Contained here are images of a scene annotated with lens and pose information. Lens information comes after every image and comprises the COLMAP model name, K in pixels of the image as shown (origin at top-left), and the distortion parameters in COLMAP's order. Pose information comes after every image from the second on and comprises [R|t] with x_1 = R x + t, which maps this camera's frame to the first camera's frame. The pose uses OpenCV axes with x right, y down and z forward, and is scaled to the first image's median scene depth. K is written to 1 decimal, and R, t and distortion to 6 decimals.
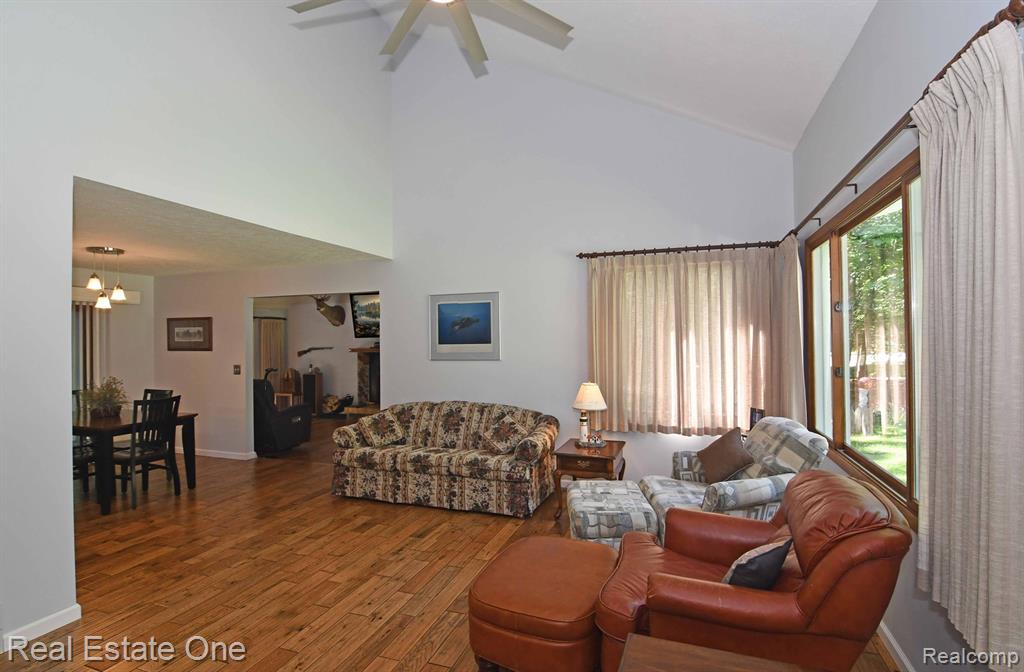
lens RADIAL K [[498.8, 0, 509.0], [0, 498.8, 337.5], [0, 0, 1]] dist [0.001951, -0.000876]
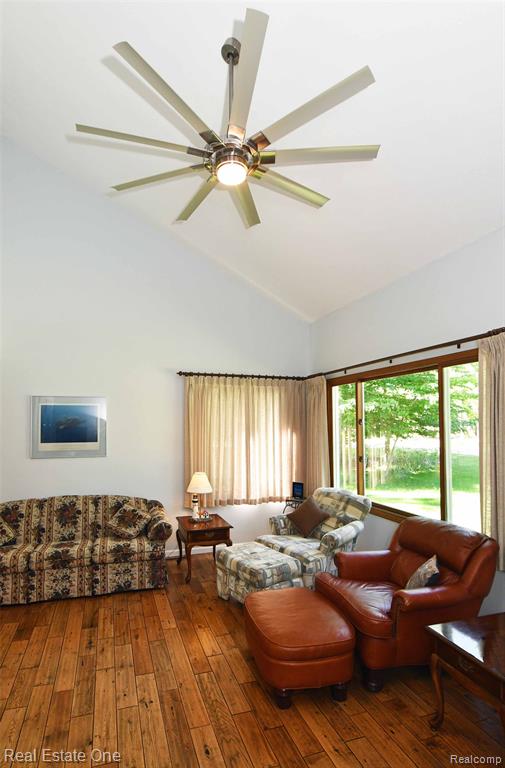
lens RADIAL K [[399.9, 0, 228.1], [0, 399.9, 412.2], [0, 0, 1]] dist [-0.007237, -0.001202]
pose [[0.803921, 0.028039, 0.594075, -0.408465], [-0.007560, 0.999289, -0.036935, -0.029095], [-0.594689, 0.025202, 0.803561, 0.107017]]
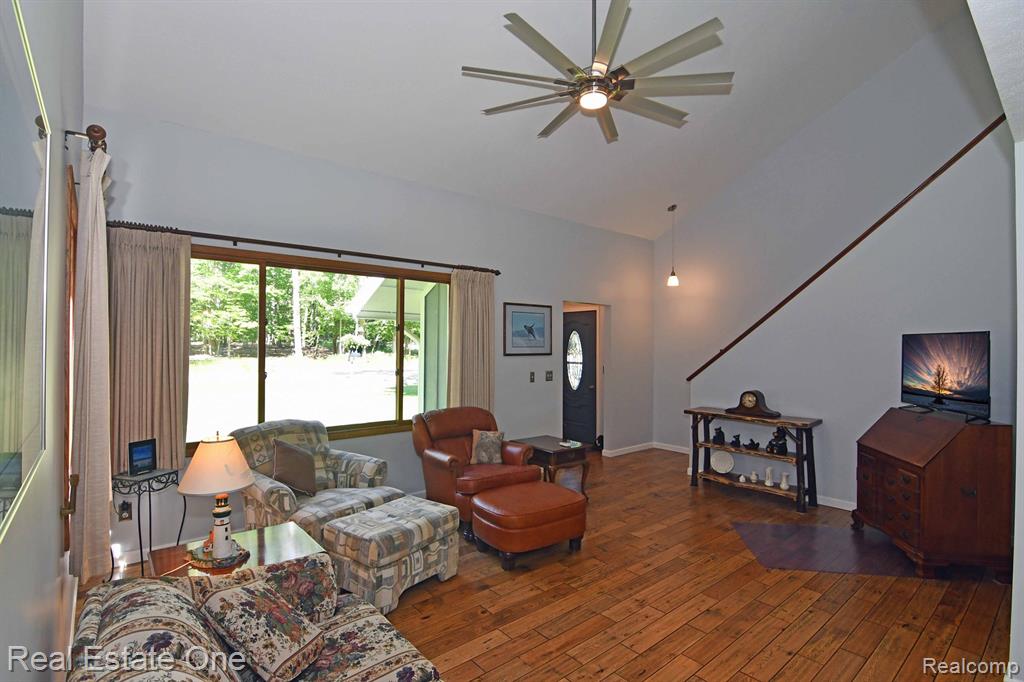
lens RADIAL K [[492.8, 0, 515.0], [0, 492.8, 341.0], [0, 0, 1]] dist [-0.009449, -0.006398]
pose [[-0.865323, 0.007586, 0.501157, -0.354662], [0.001181, 0.999914, -0.013098, -0.000288], [-0.501213, -0.010742, -0.865257, 1.285448]]
